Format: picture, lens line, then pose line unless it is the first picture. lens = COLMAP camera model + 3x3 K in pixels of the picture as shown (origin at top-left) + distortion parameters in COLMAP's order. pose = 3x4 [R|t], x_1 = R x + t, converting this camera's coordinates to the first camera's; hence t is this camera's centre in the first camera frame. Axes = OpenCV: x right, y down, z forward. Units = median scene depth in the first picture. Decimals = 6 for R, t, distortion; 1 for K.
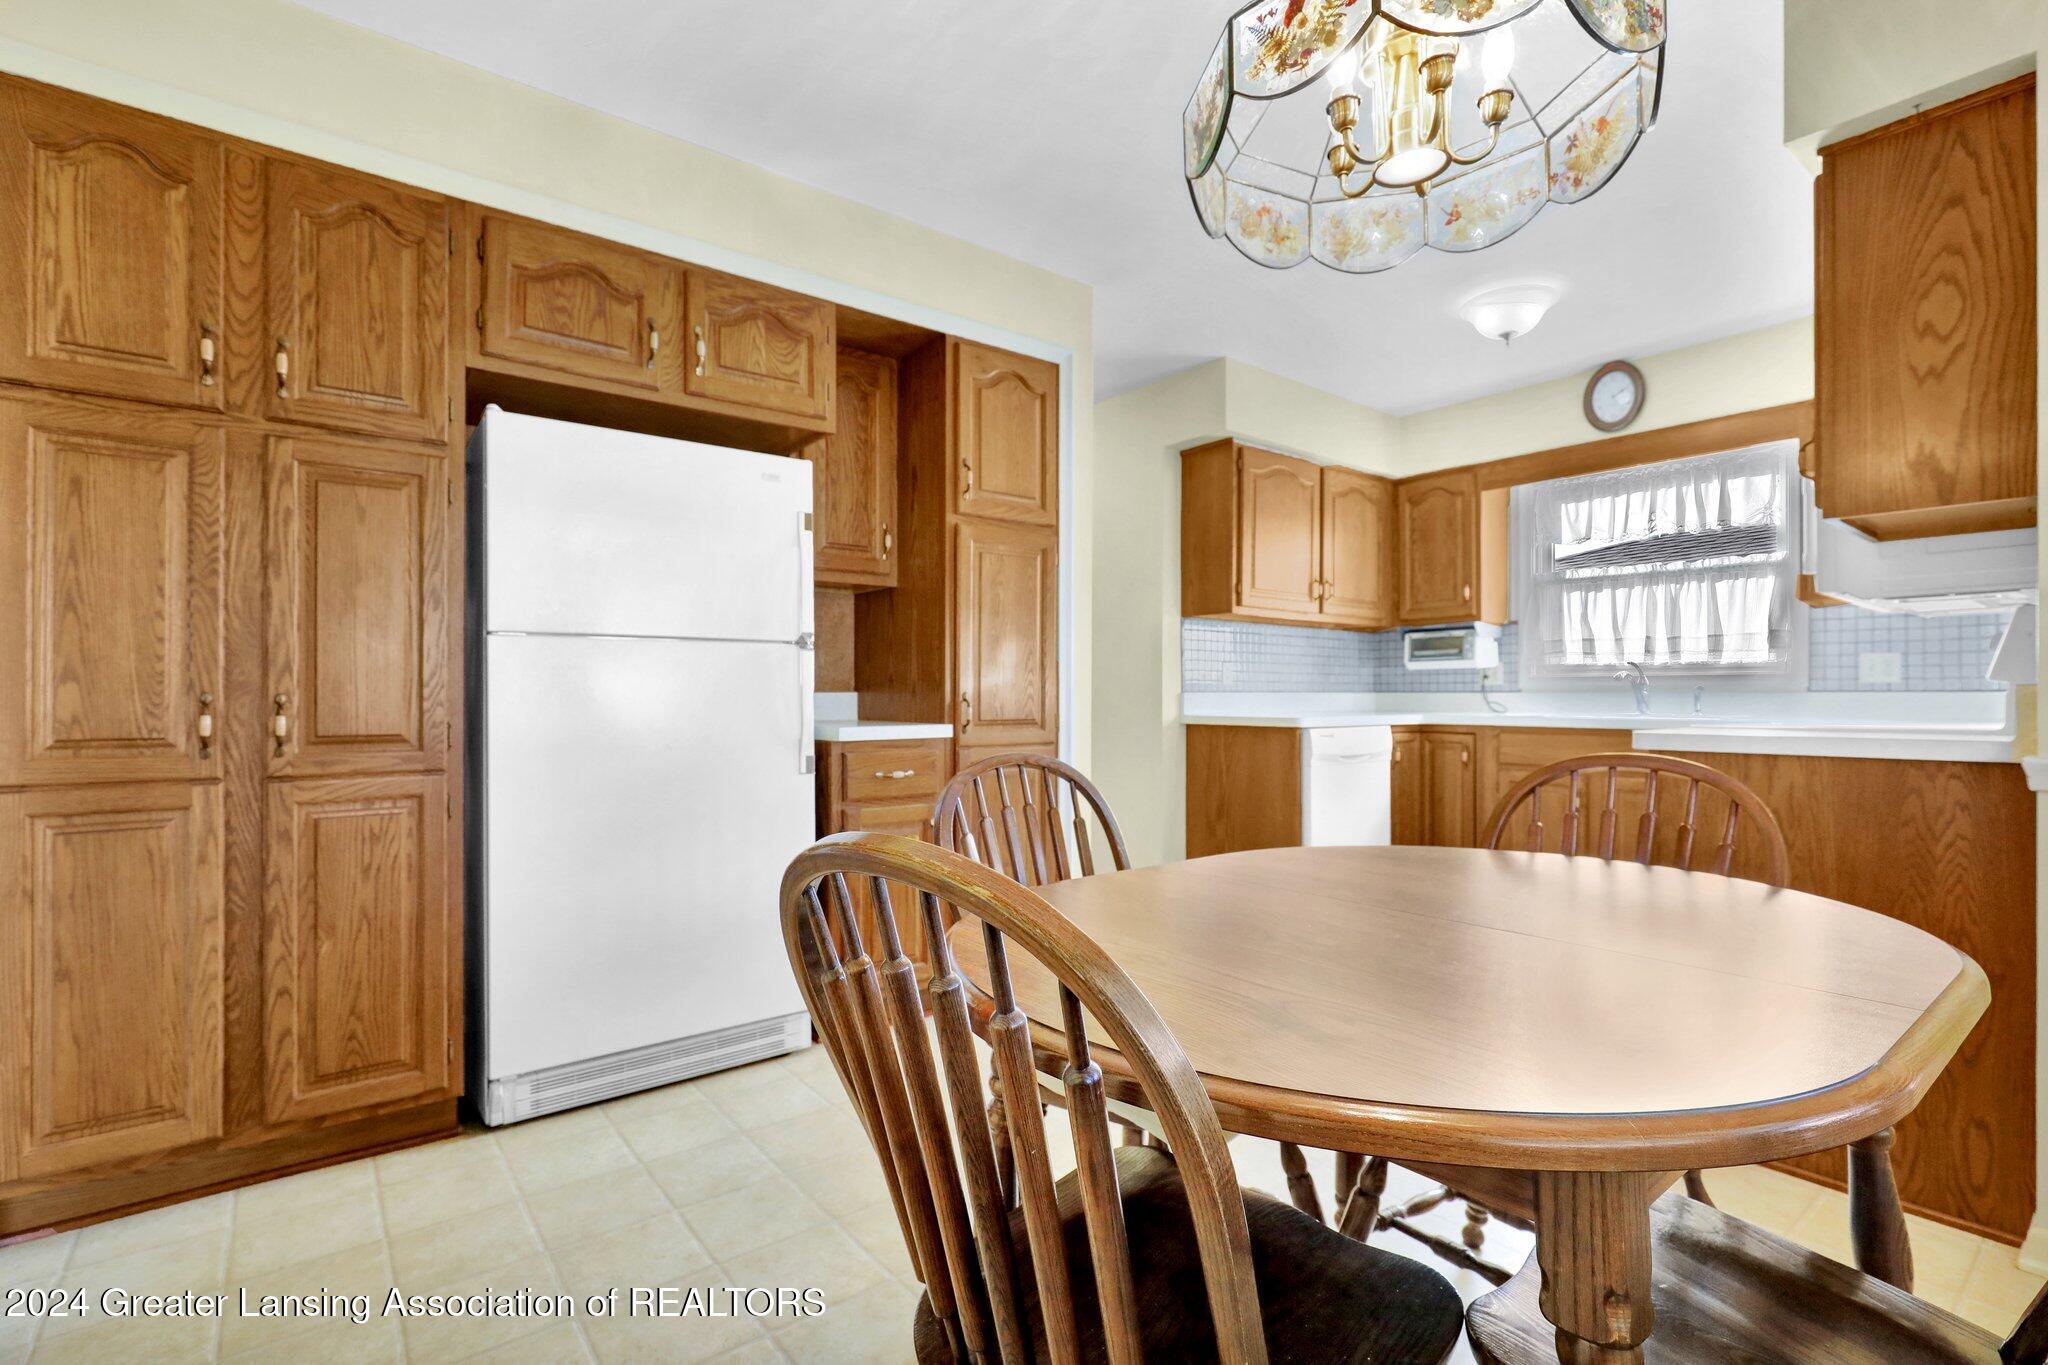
lens RADIAL K [[940.5, 0, 1020.2], [0, 940.5, 692.8], [0, 0, 1]] dist [-0.000262, -0.000731]
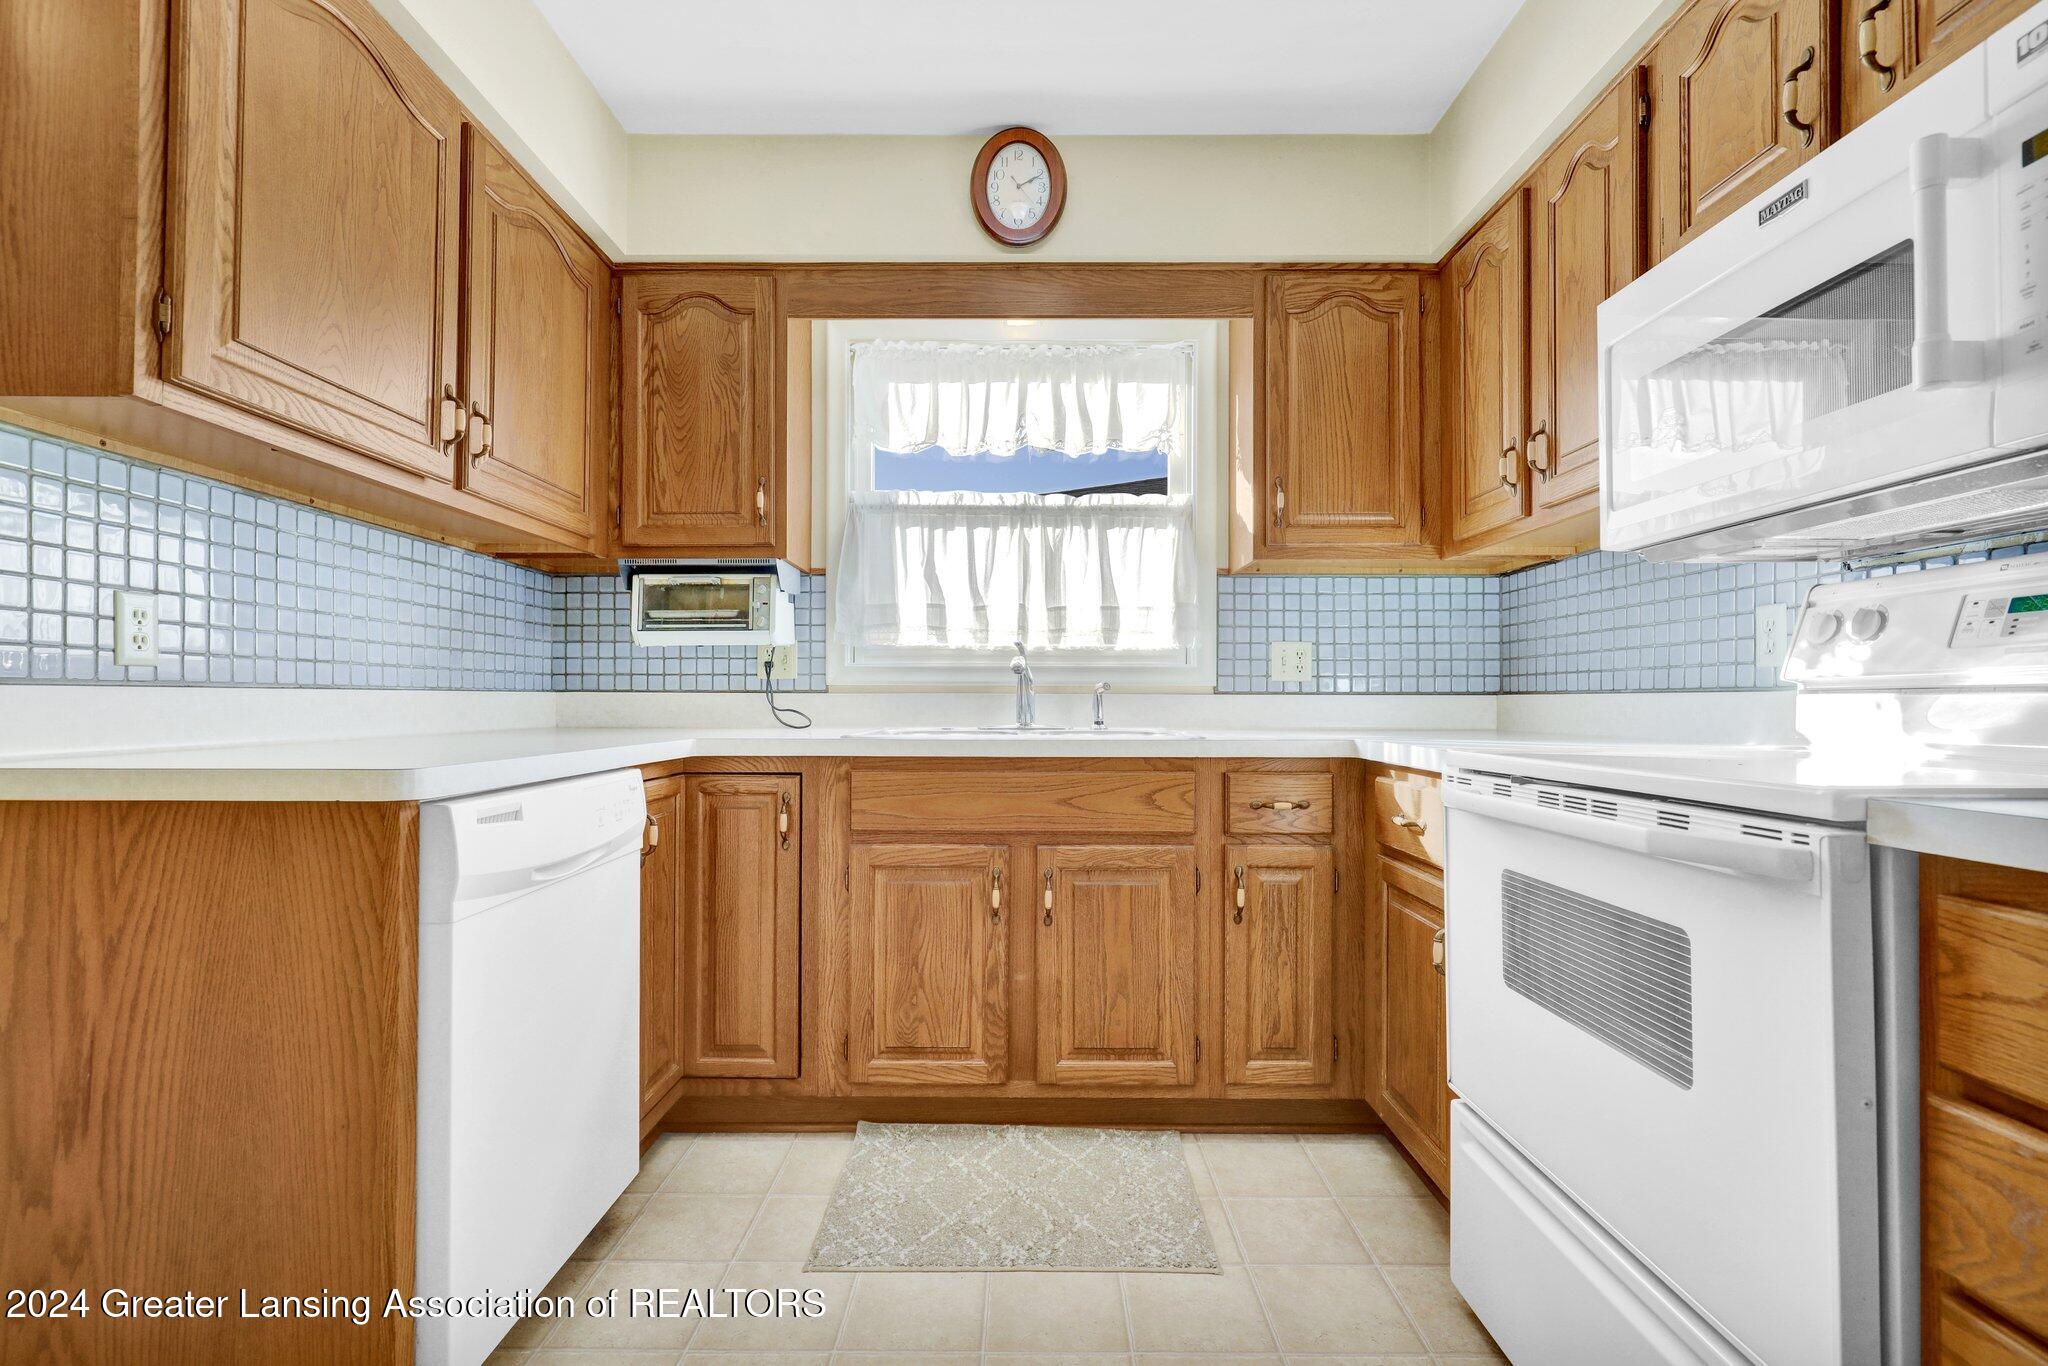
lens RADIAL K [[940.5, 0, 1013.7], [0, 940.5, 688.9], [0, 0, 1]] dist [-0.000262, -0.000731]
pose [[0.627225, 0.010711, 0.778765, 0.161311], [-0.004071, 0.999937, -0.010474, 0.003202], [-0.778828, 0.003399, 0.627229, 0.578826]]
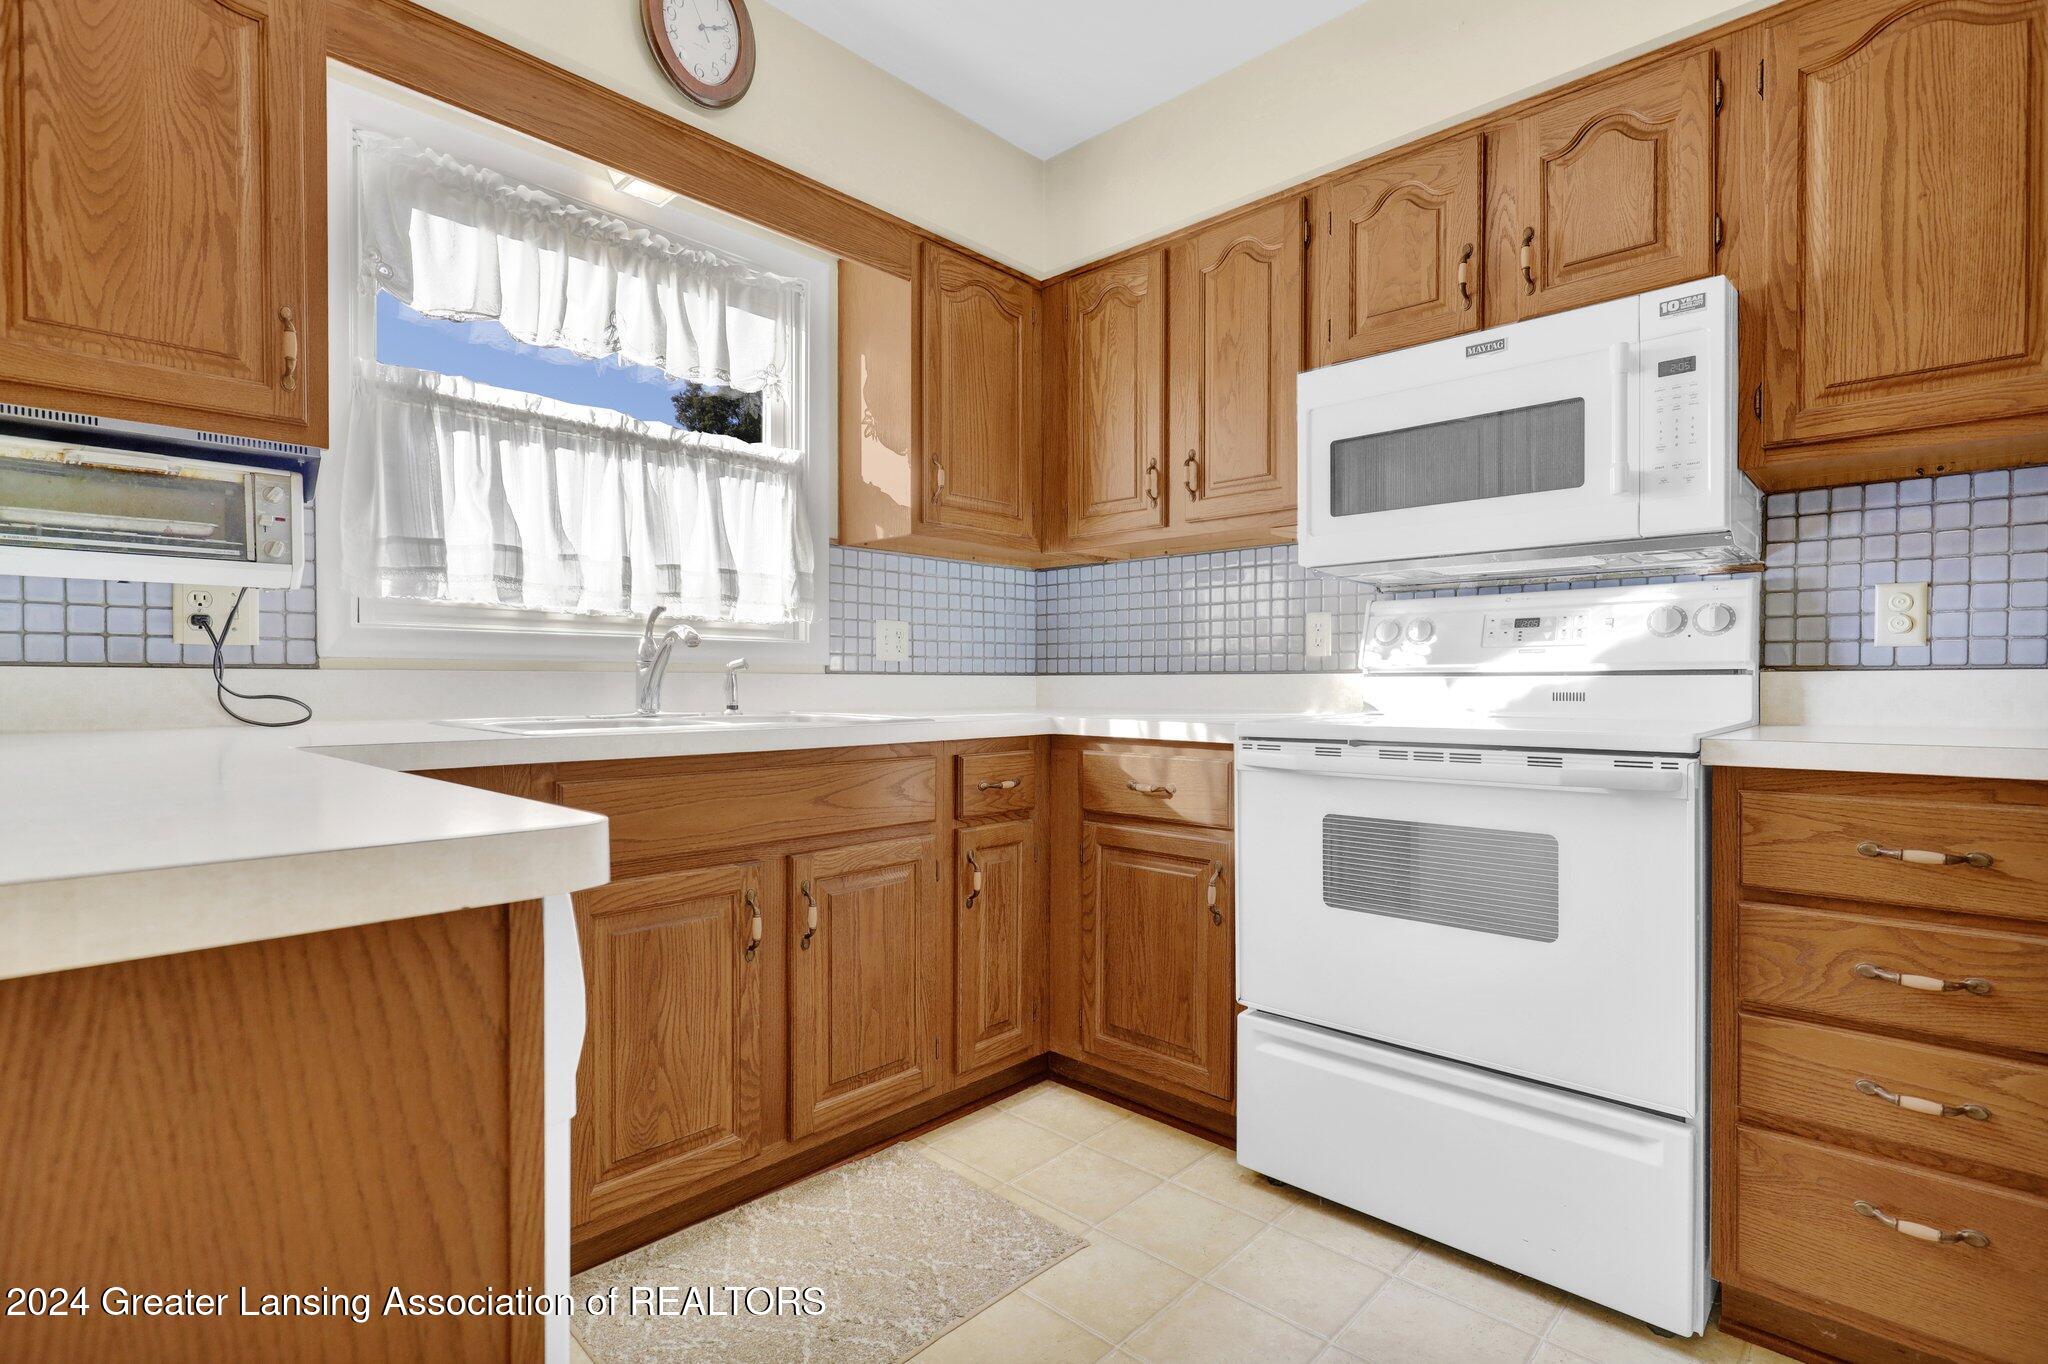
lens RADIAL K [[983.9, 0, 1021.8], [0, 983.9, 688.0], [0, 0, 1]] dist [-0.001345, 0.001197]
pose [[-0.142453, -0.006838, 0.989778, 0.118976], [-0.003878, 0.999972, 0.006351, 0.004002], [-0.989794, -0.002934, -0.142476, 0.829493]]
